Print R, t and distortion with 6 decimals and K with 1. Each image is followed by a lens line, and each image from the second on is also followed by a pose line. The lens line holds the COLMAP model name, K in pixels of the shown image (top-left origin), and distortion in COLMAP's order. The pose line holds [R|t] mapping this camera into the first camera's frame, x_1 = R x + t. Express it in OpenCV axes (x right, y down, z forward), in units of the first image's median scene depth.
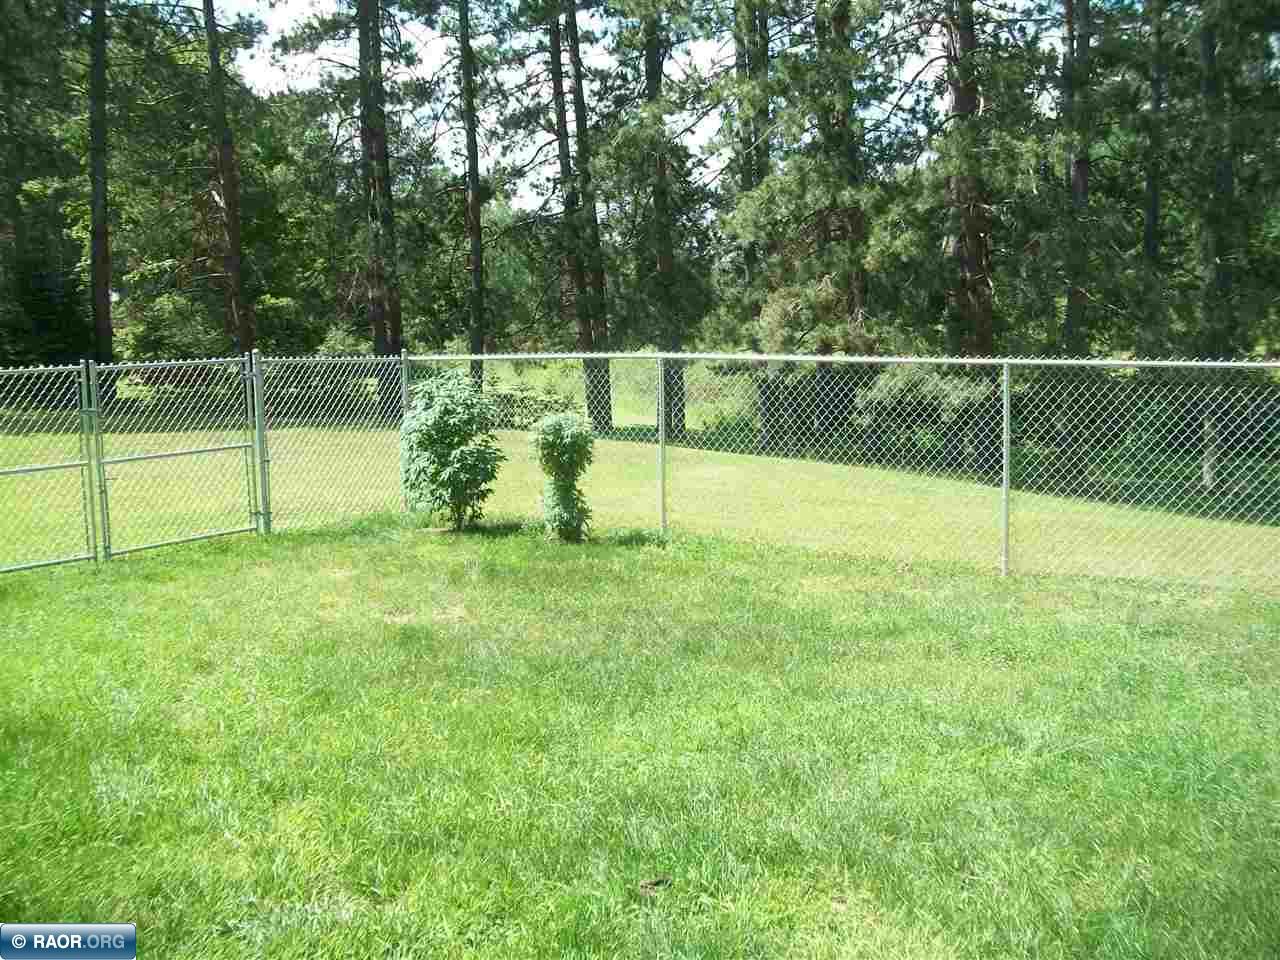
lens RADIAL K [[1238.5, 0, 640.0], [0, 1238.5, 480.0], [0, 0, 1]] dist [-0.149565, 0.082775]
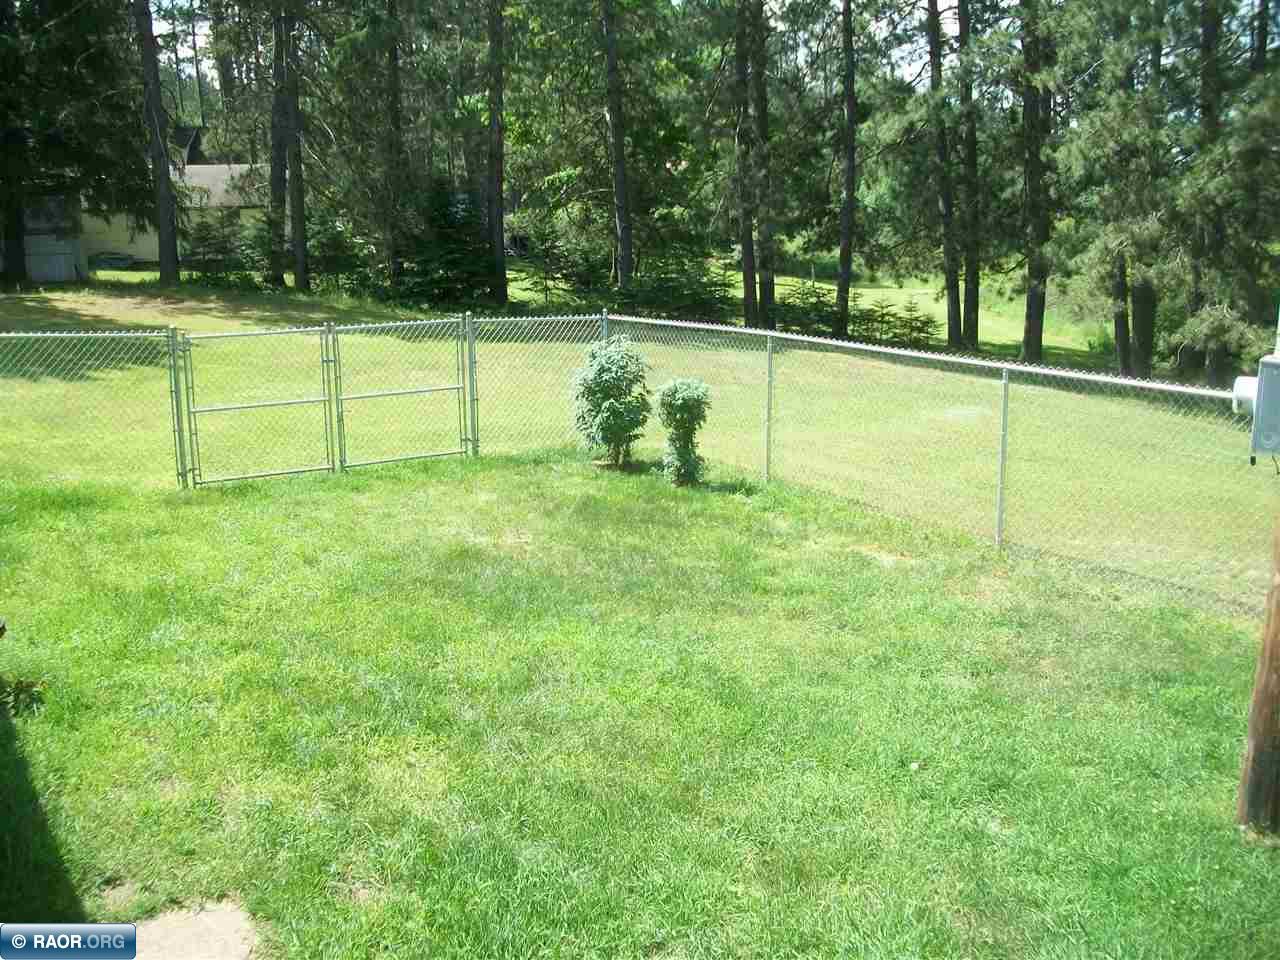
lens RADIAL K [[1238.5, 0, 640.0], [0, 1238.5, 480.0], [0, 0, 1]] dist [-0.149565, 0.082775]
pose [[0.934437, 0.083908, -0.346101, 0.308430], [-0.053020, 0.993794, 0.097784, -0.067186], [0.352159, -0.073022, 0.933087, -0.148435]]
